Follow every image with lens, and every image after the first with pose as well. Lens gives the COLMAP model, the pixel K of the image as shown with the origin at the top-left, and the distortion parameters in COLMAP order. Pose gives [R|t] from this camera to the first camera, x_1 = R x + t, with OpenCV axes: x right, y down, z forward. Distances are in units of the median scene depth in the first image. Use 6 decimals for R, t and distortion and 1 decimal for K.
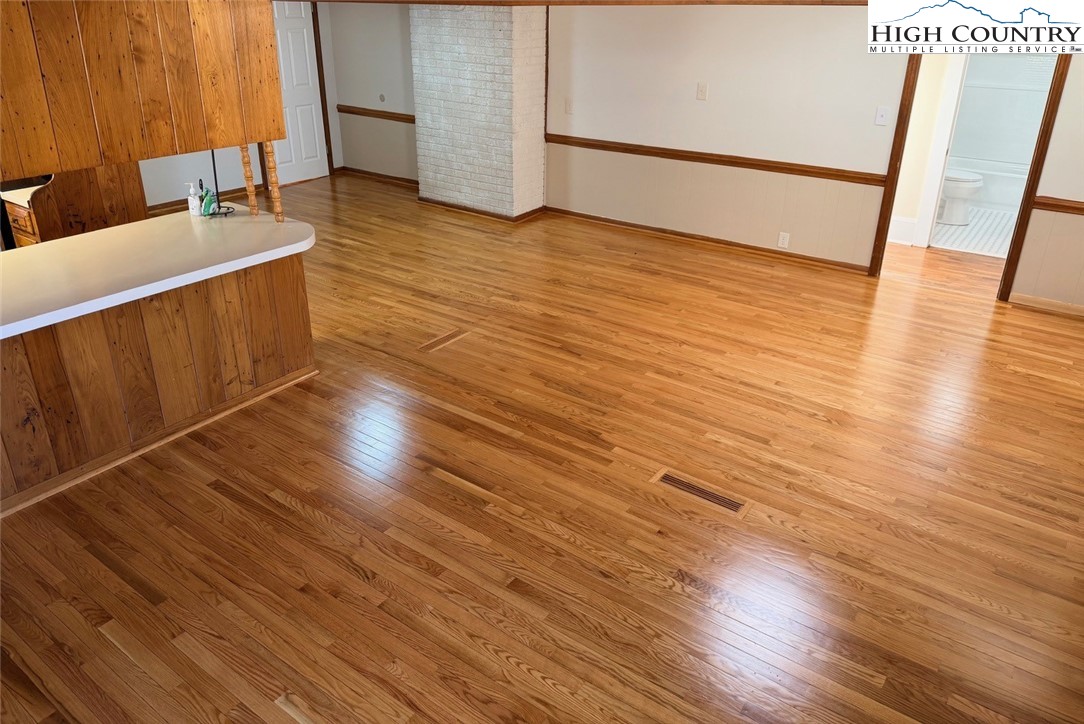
lens RADIAL K [[776.0, 0, 541.2], [0, 776.0, 316.2], [0, 0, 1]] dist [0.033020, -0.003017]
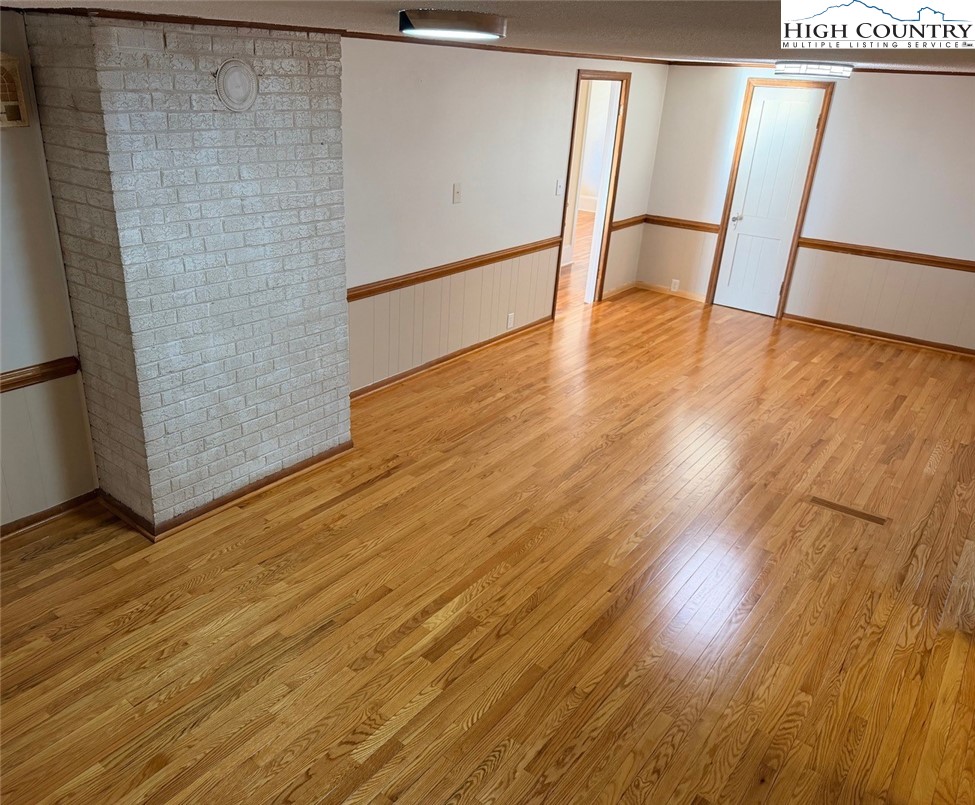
lens RADIAL K [[758.9, 0, 425.7], [0, 758.9, 391.8], [0, 0, 1]] dist [0.091870, -0.140079]
pose [[0.043227, -0.388941, 0.920248, -0.888084], [0.343904, 0.870610, 0.351807, -0.546046], [-0.938009, 0.301270, 0.171392, 1.282114]]
